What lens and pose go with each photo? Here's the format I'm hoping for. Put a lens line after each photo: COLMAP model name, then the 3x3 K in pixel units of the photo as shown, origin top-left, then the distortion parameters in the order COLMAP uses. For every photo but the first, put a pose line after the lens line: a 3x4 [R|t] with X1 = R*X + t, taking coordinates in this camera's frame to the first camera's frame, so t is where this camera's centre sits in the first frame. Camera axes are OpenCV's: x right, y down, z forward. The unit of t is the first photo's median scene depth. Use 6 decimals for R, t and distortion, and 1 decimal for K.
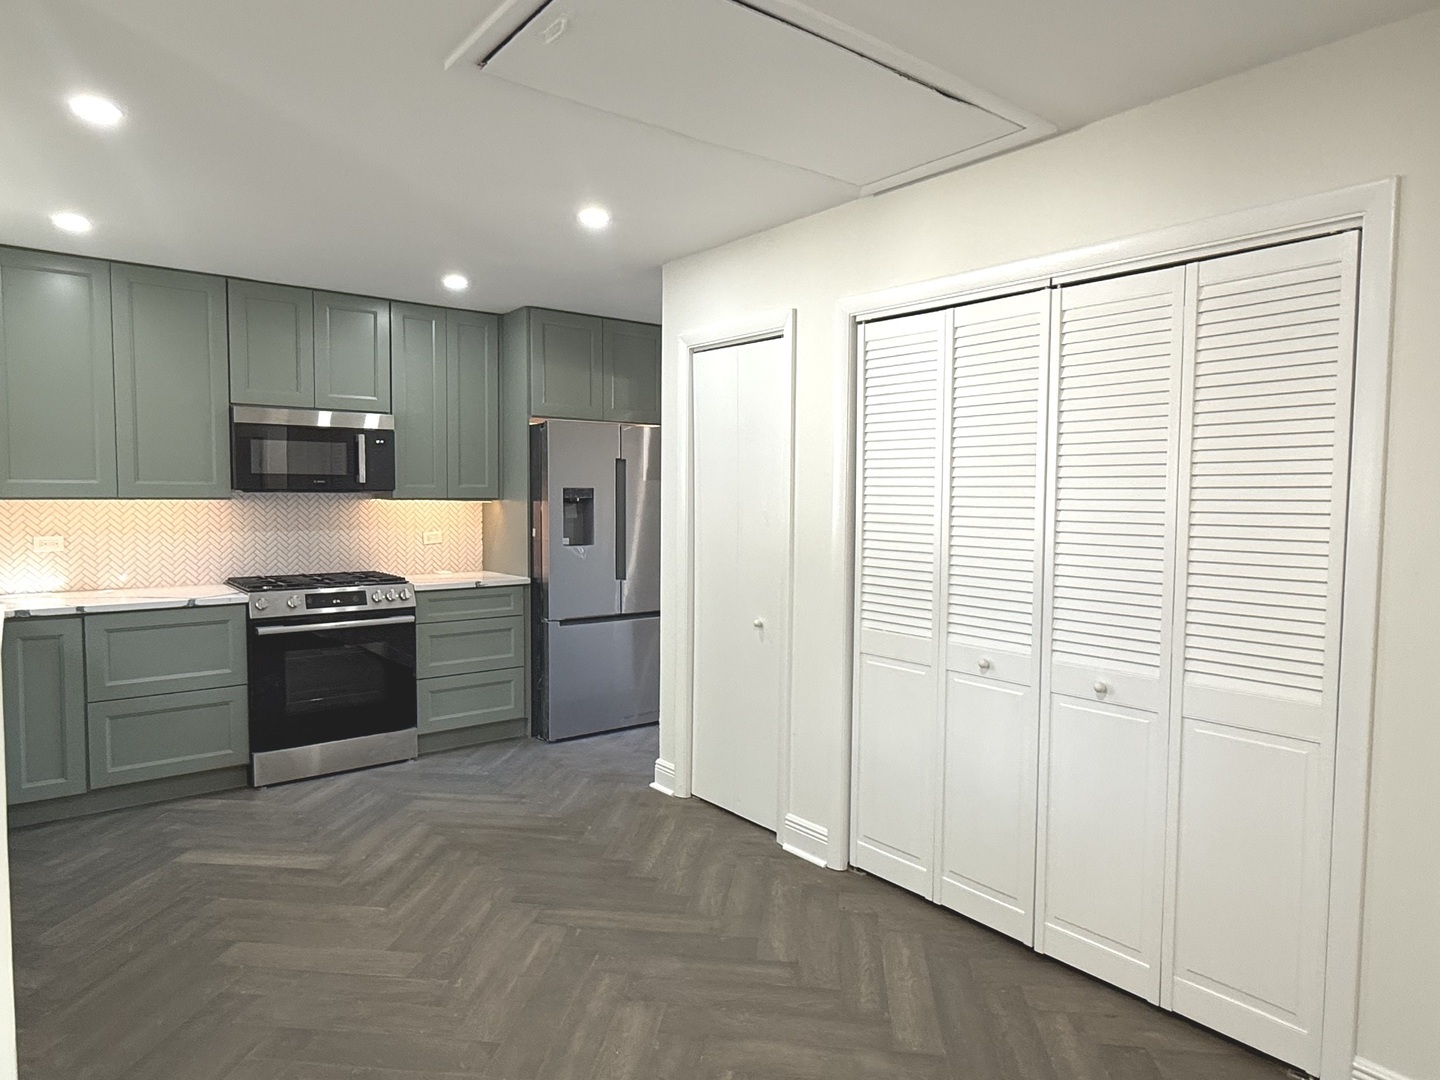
lens RADIAL K [[884.2, 0, 726.5], [0, 884.2, 542.3], [0, 0, 1]] dist [-0.001155, 0.000920]
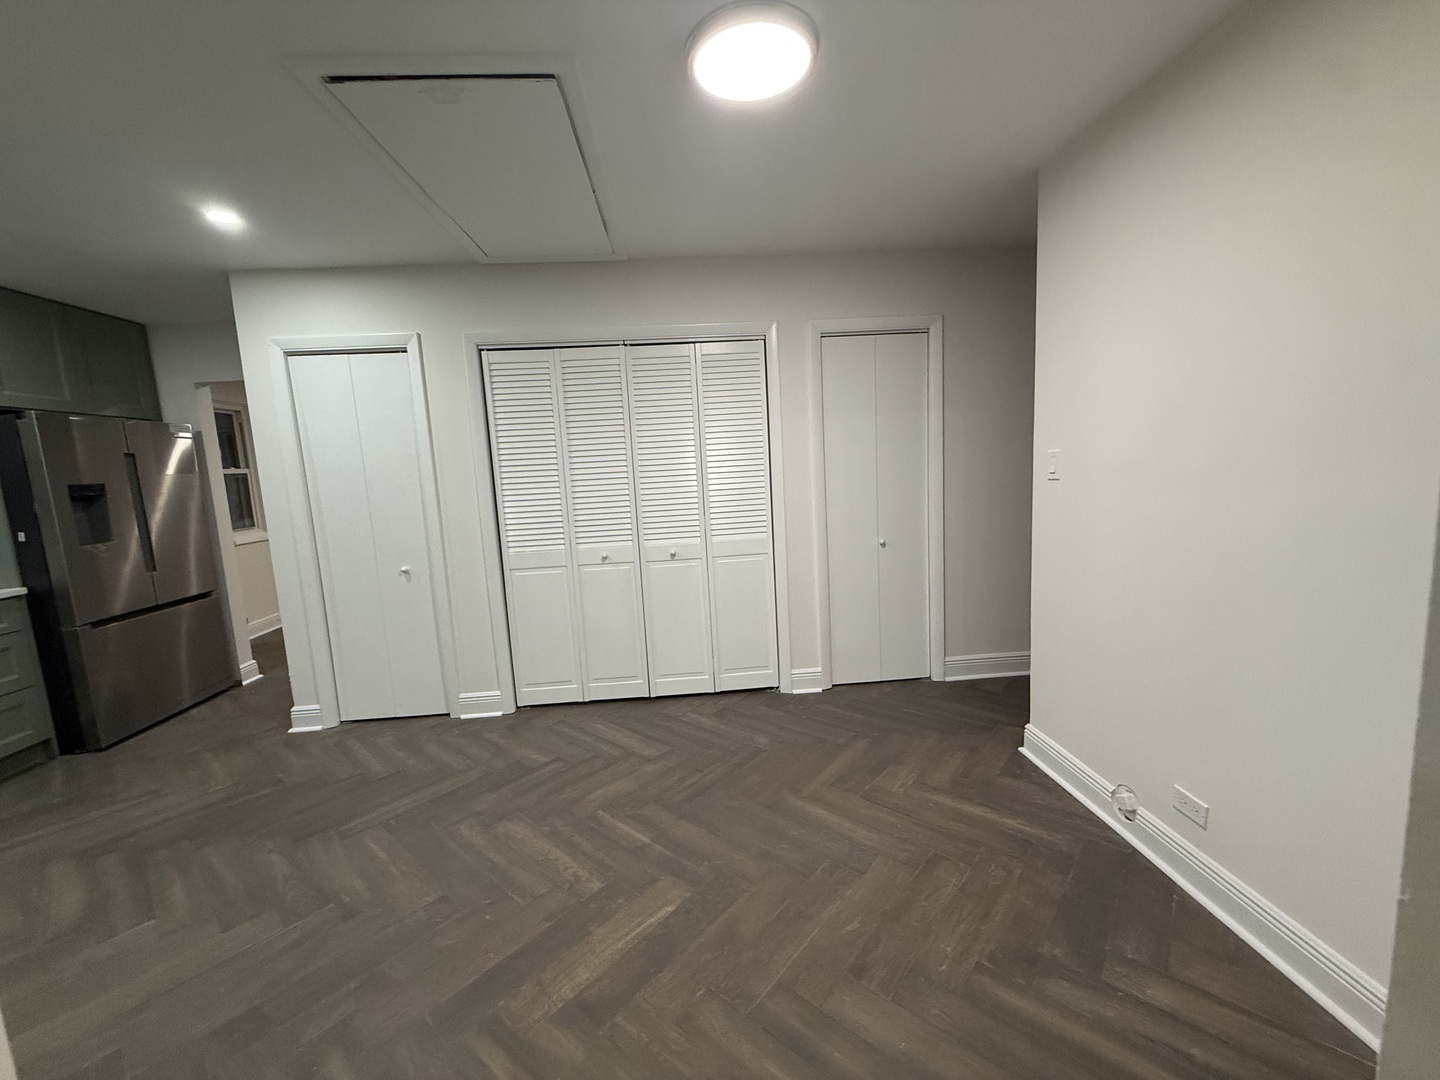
lens RADIAL K [[575.4, 0, 719.3], [0, 575.4, 541.6], [0, 0, 1]] dist [0.001820, -0.000917]
pose [[0.568252, -0.147113, 0.809597, -0.364279], [0.104281, 0.988831, 0.106487, 0.006548], [-0.816220, 0.023914, 0.577246, 0.102604]]
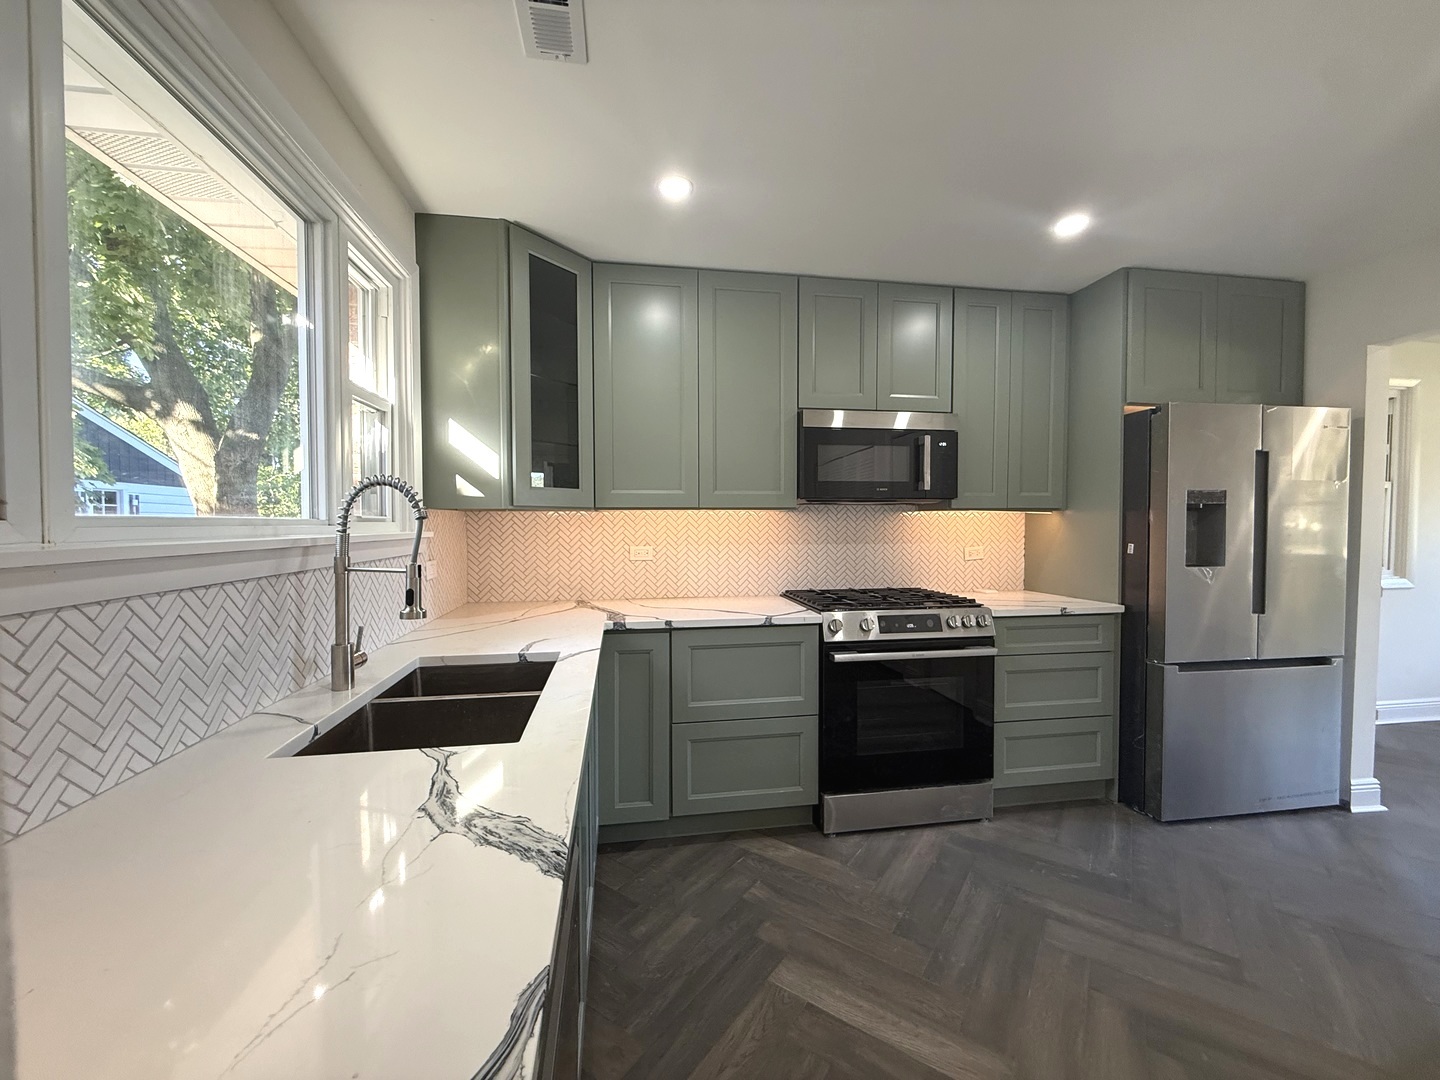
lens RADIAL K [[575.4, 0, 717.1], [0, 575.4, 537.7], [0, 0, 1]] dist [0.001820, -0.000917]
pose [[0.872041, 0.003098, -0.489422, -0.363560], [-0.019005, 0.999440, -0.027537, 0.000334], [0.489063, 0.033315, 0.871612, 0.459137]]
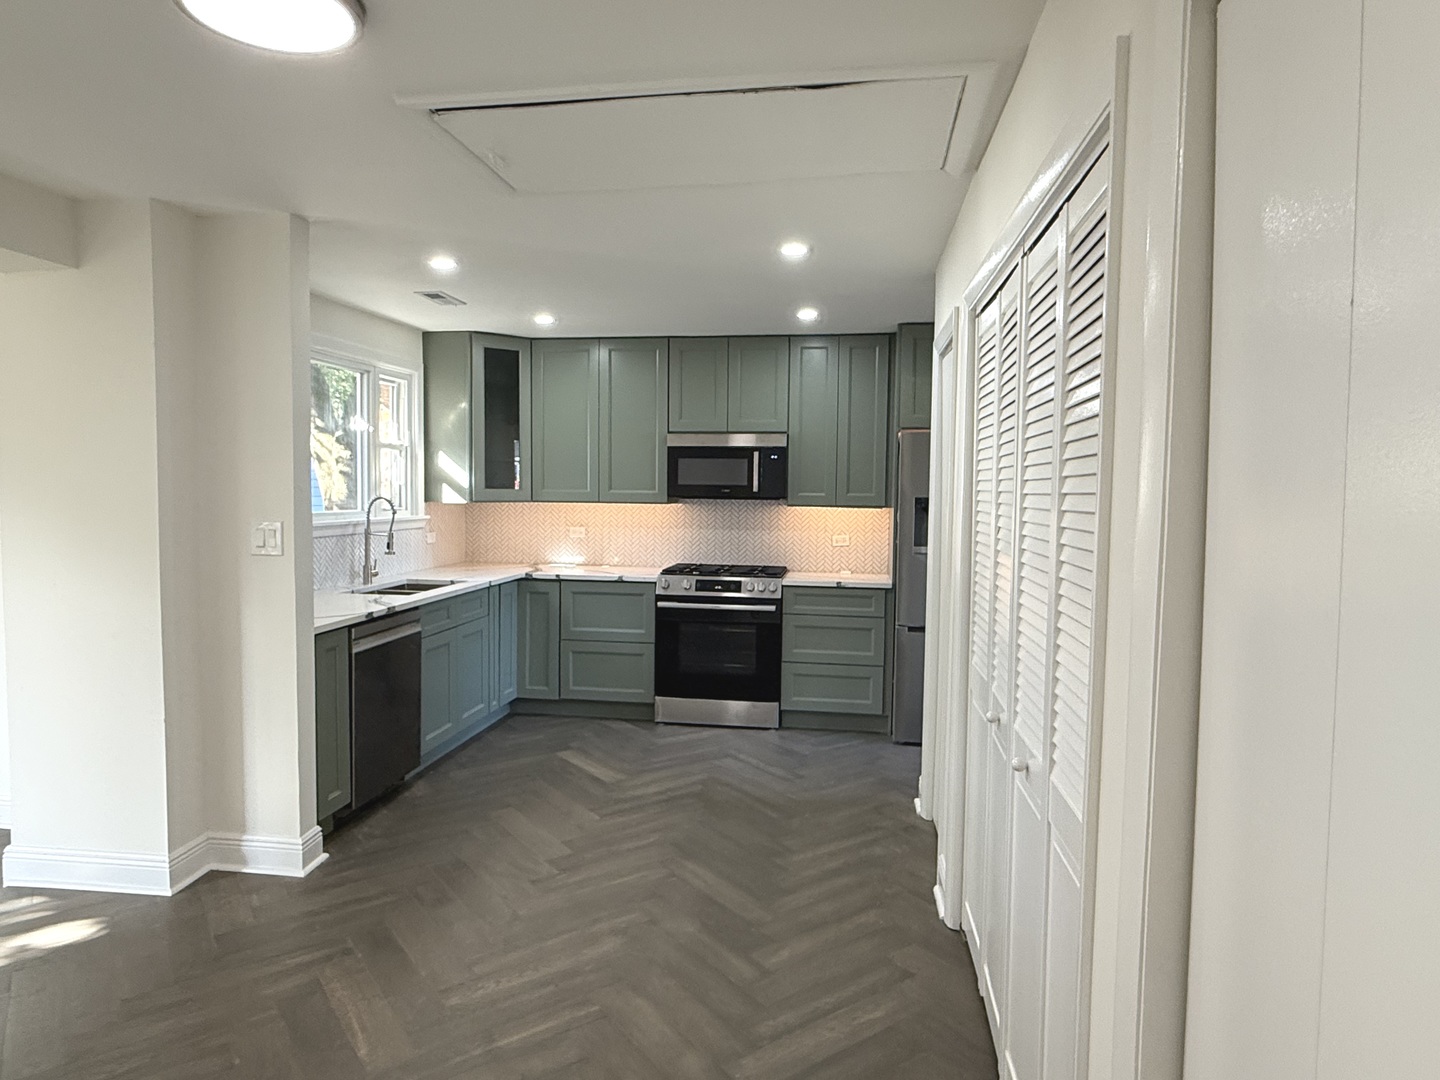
lens RADIAL K [[884.2, 0, 714.4], [0, 884.2, 540.5], [0, 0, 1]] dist [-0.001155, 0.000920]
pose [[0.673568, 0.045950, -0.737695, 0.512134], [-0.050084, 0.998609, 0.016472, -0.021107], [0.737426, 0.025851, 0.674933, 0.172726]]
